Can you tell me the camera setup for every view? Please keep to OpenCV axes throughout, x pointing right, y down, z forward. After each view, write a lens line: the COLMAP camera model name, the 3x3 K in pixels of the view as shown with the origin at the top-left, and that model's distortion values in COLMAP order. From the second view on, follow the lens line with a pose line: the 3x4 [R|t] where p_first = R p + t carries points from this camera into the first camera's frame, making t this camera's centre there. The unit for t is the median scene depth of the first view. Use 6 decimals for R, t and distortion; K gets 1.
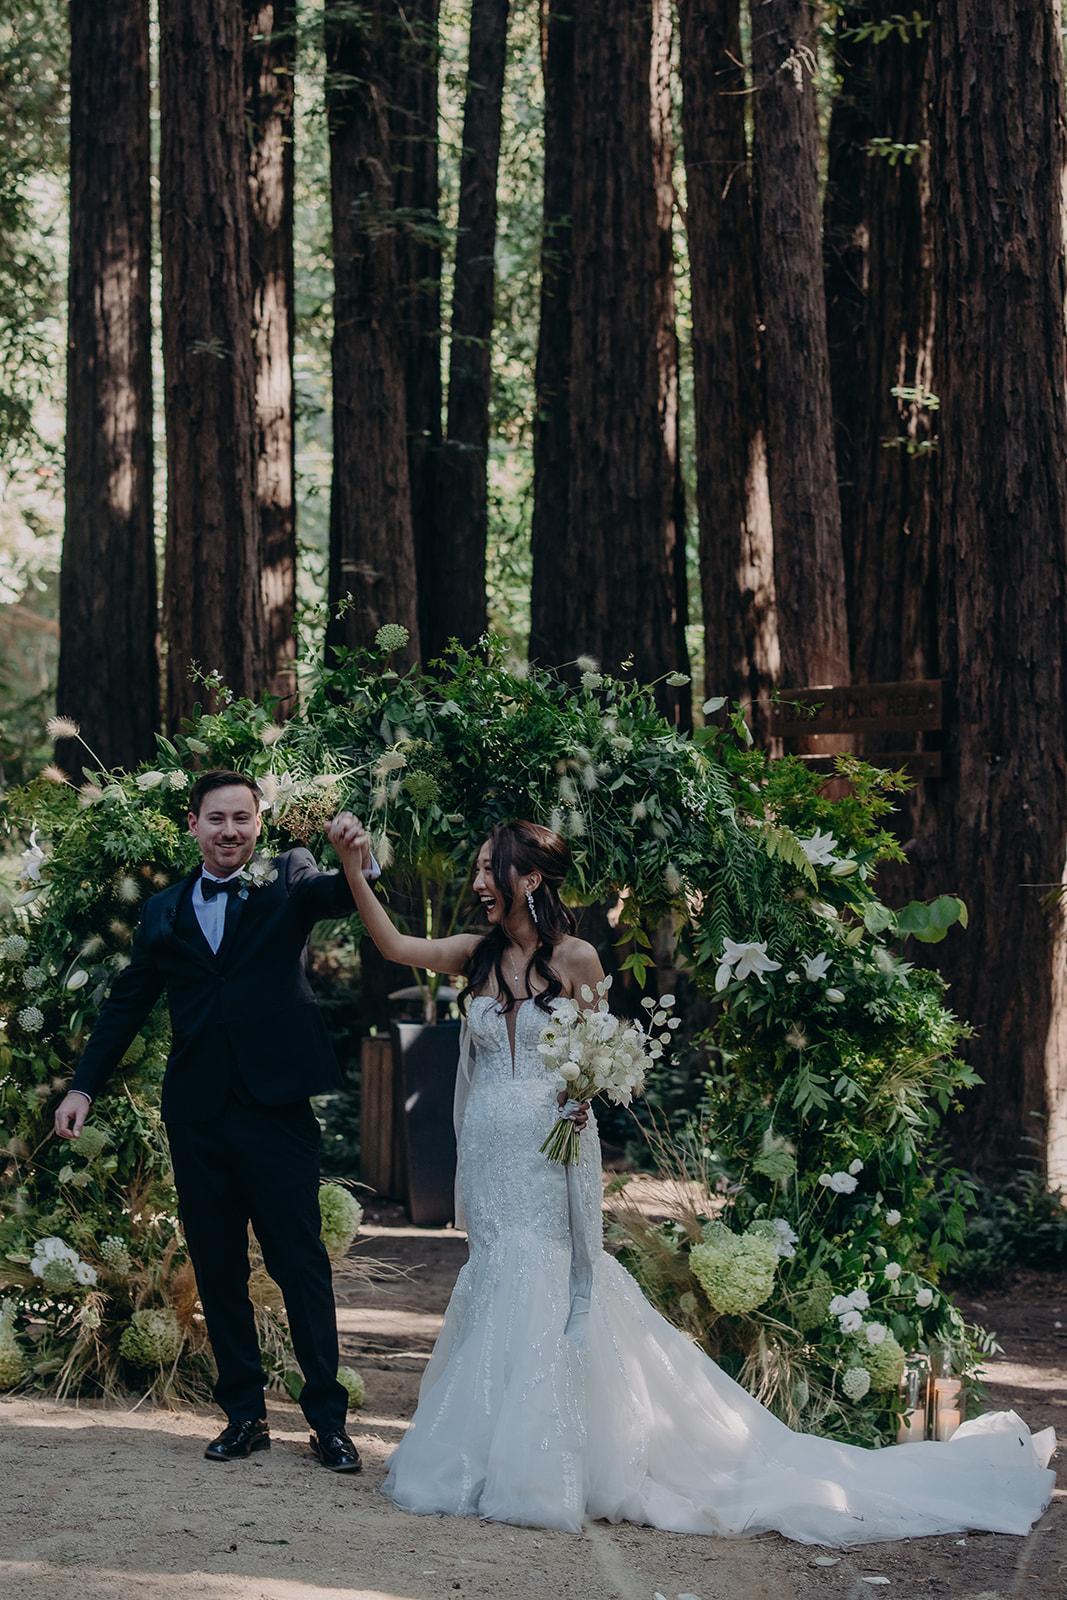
lens RADIAL K [[2437.2, 0, 533.5], [0, 2437.2, 800.0], [0, 0, 1]] dist [-0.096879, -0.010891]
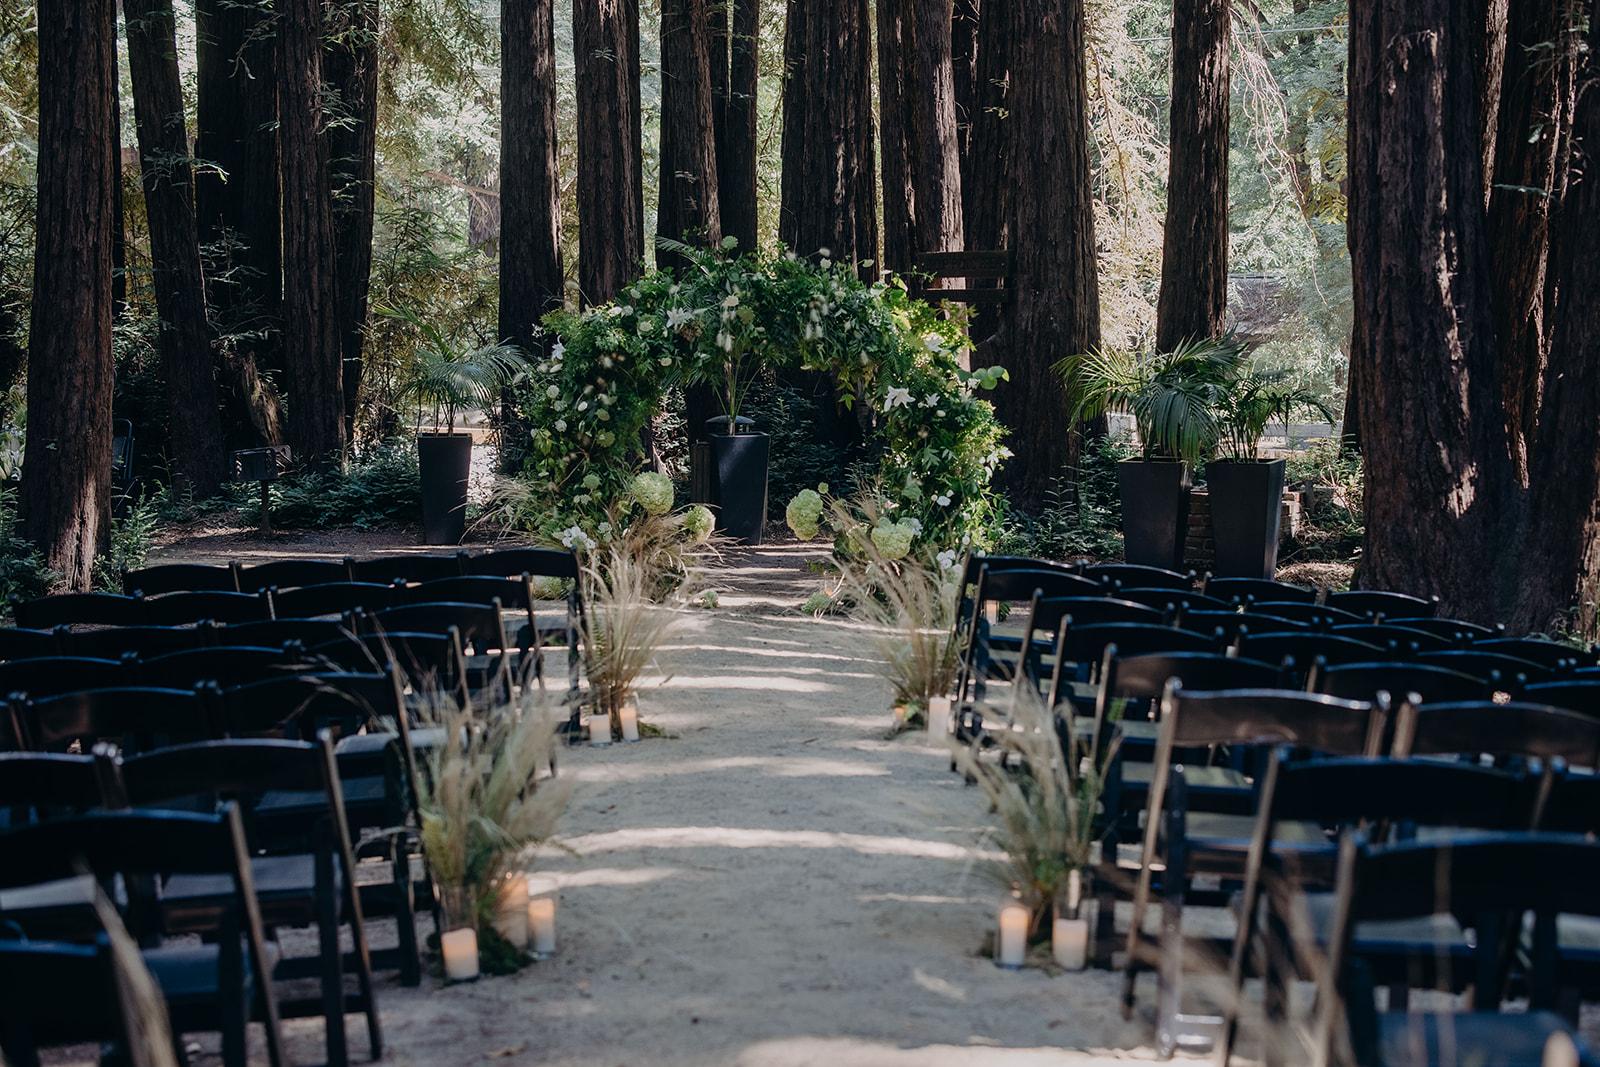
lens RADIAL K [[2437.2, 0, 866.6], [0, 2437.2, 536.5], [0, 0, 1]] dist [-0.096879, -0.010891]
pose [[0.998516, -0.003889, 0.054321, -0.056024], [-0.002260, 0.993629, 0.112681, -0.051882], [-0.054413, -0.112637, 0.992145, -1.109718]]
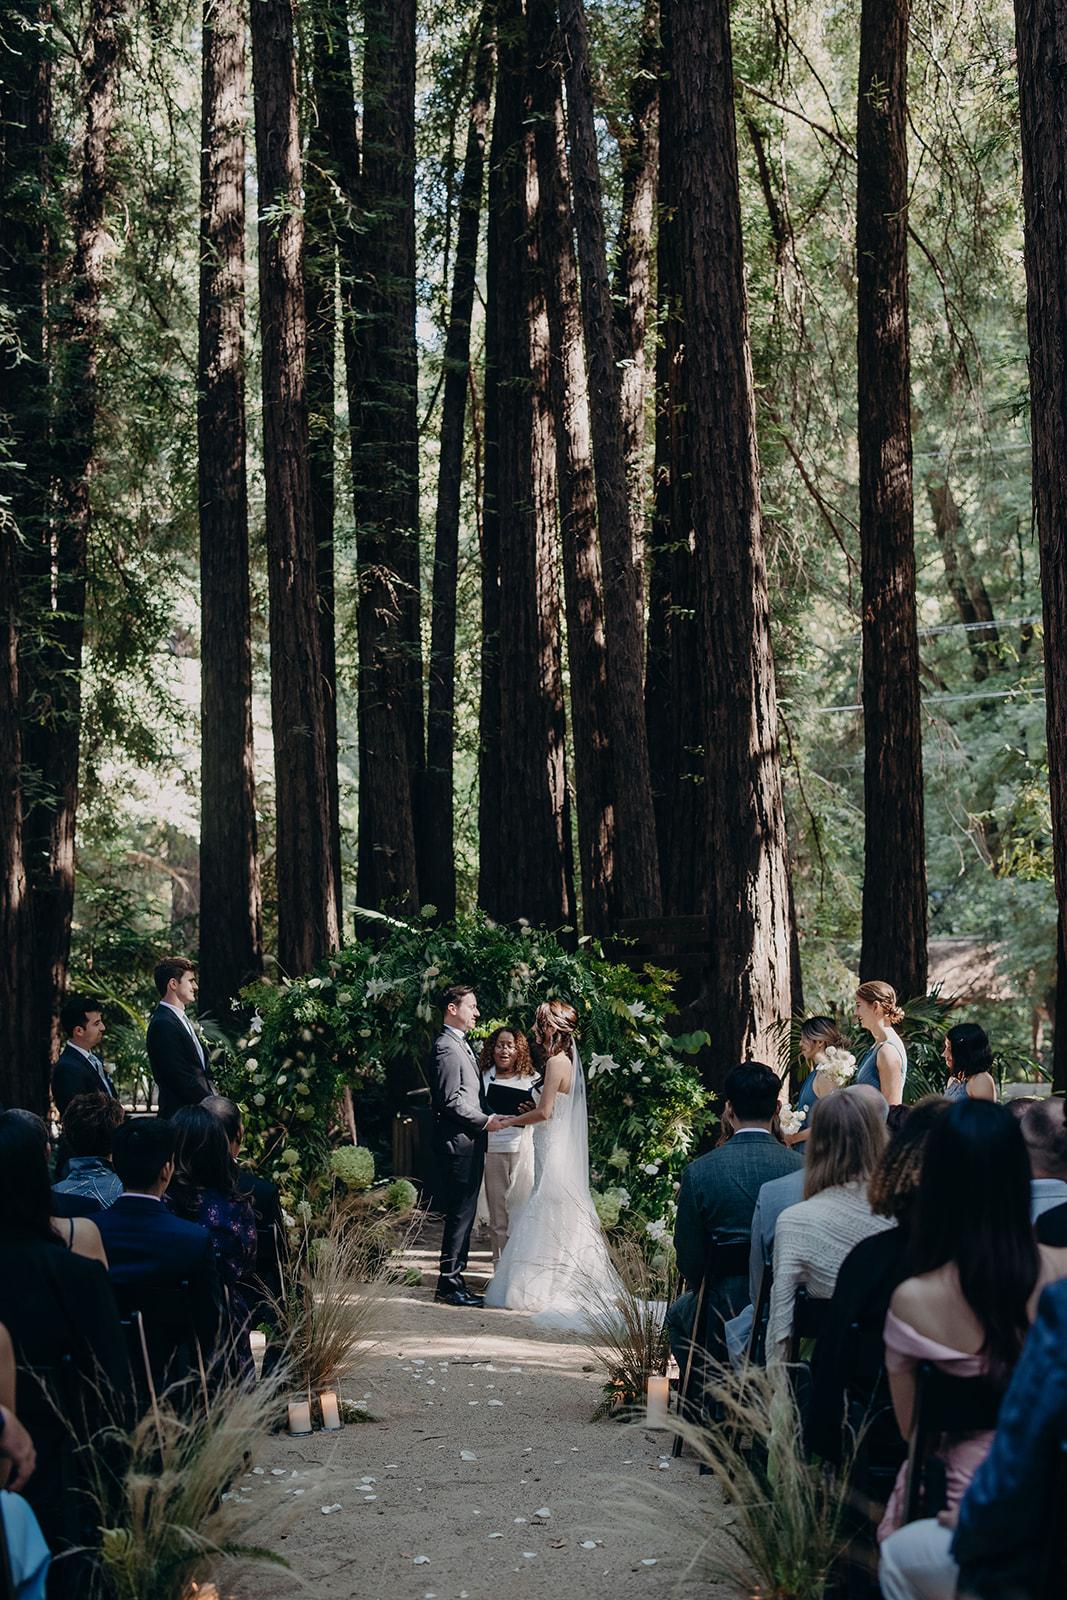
lens RADIAL K [[2324.9, 0, 533.5], [0, 2324.9, 800.0], [0, 0, 1]] dist [-0.103687, 0.025048]
pose [[0.998830, -0.017044, 0.045258, -0.057745], [0.019927, 0.997749, -0.064035, -0.032967], [-0.044064, 0.064862, 0.996921, -0.986251]]
